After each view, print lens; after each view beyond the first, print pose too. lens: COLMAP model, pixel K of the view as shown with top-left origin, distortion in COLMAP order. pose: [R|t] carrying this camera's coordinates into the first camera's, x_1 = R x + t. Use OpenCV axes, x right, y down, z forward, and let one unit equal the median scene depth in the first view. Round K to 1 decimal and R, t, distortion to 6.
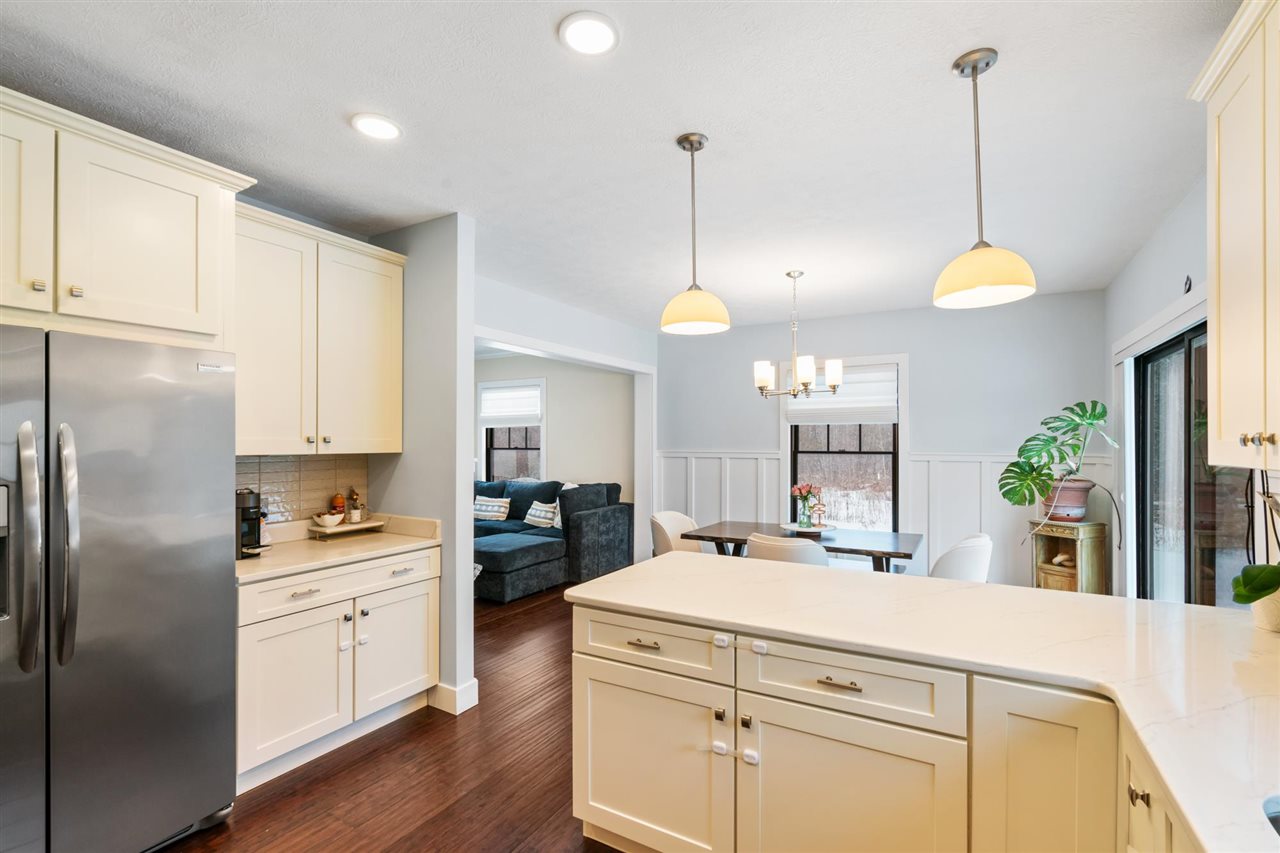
lens RADIAL K [[579.2, 0, 668.8], [0, 579.2, 434.7], [0, 0, 1]] dist [0.001612, 0.002994]
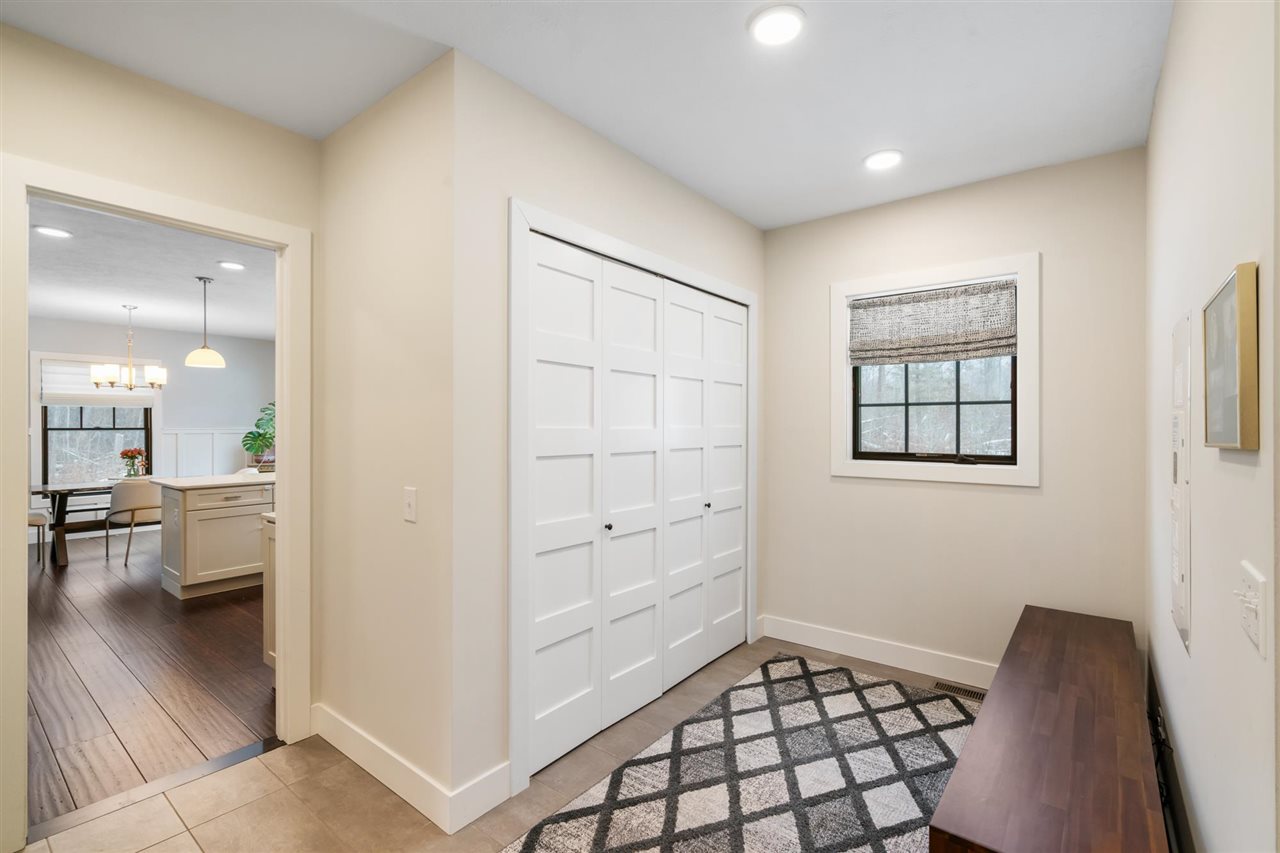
lens RADIAL K [[579.2, 0, 635.1], [0, 579.2, 423.9], [0, 0, 1]] dist [0.001612, 0.002994]
pose [[0.179247, 0.001610, 0.983803, -1.005334], [-0.010542, 0.999944, 0.000284, 0.008413], [-0.983748, -0.010422, 0.179254, -0.539854]]
